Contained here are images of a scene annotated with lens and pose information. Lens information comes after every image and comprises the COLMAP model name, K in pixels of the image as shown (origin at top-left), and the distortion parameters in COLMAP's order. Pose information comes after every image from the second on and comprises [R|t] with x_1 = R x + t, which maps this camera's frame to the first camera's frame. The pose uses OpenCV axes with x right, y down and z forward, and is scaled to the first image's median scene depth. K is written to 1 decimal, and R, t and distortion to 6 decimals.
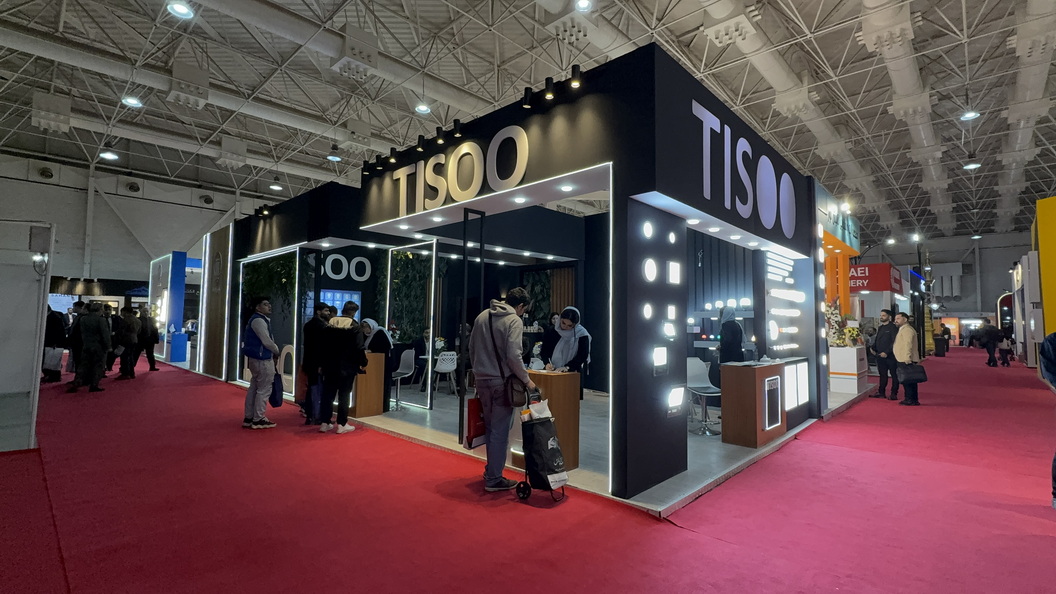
lens RADIAL K [[481.6, 0, 528.3], [0, 481.6, 296.5], [0, 0, 1]] dist [0.001157, -0.000153]
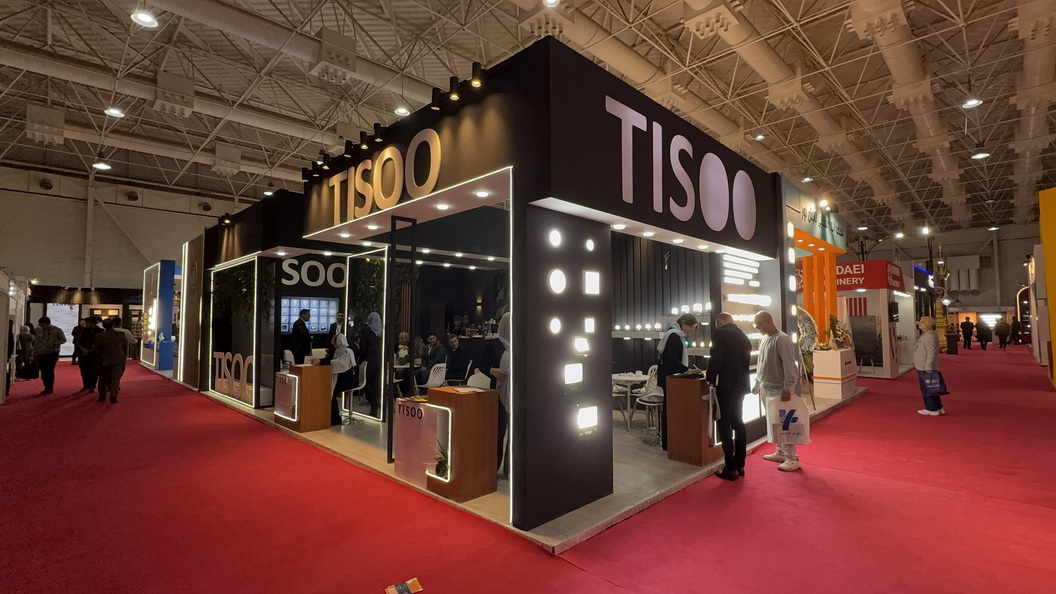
lens RADIAL K [[481.6, 0, 528.2], [0, 481.6, 296.5], [0, 0, 1]] dist [0.001157, -0.000153]
pose [[0.999446, -0.015275, -0.029560, 0.067247], [0.015314, 0.999882, 0.001104, -0.008393], [0.029540, -0.001556, 0.999562, 0.021489]]
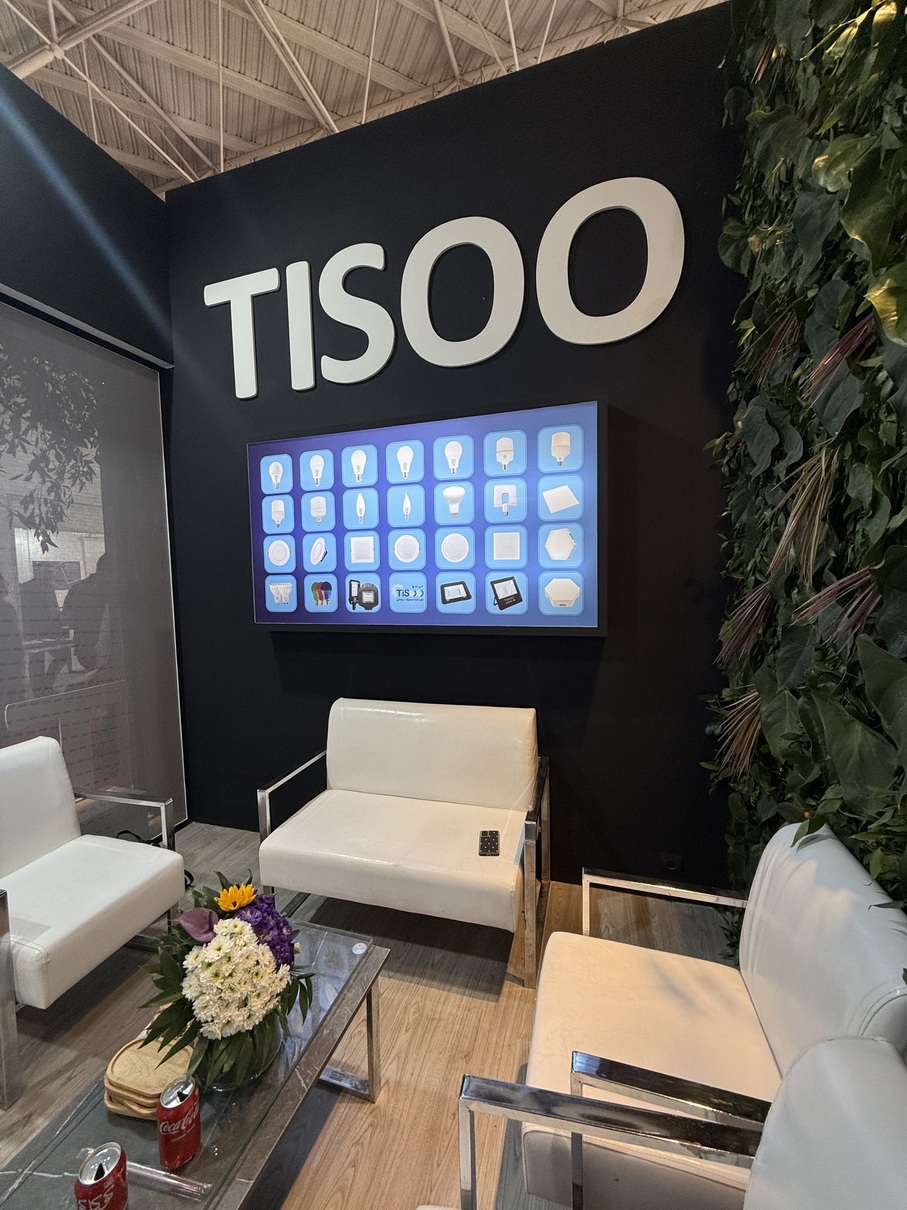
lens RADIAL K [[479.0, 0, 451.8], [0, 479.0, 601.1], [0, 0, 1]] dist [0.002856, 0.000230]
pose [[0.436802, 0.029627, -0.899070, -0.218438], [0.077076, 0.994549, 0.070220, 0.036184], [0.896249, -0.099969, 0.432138, 0.842666]]
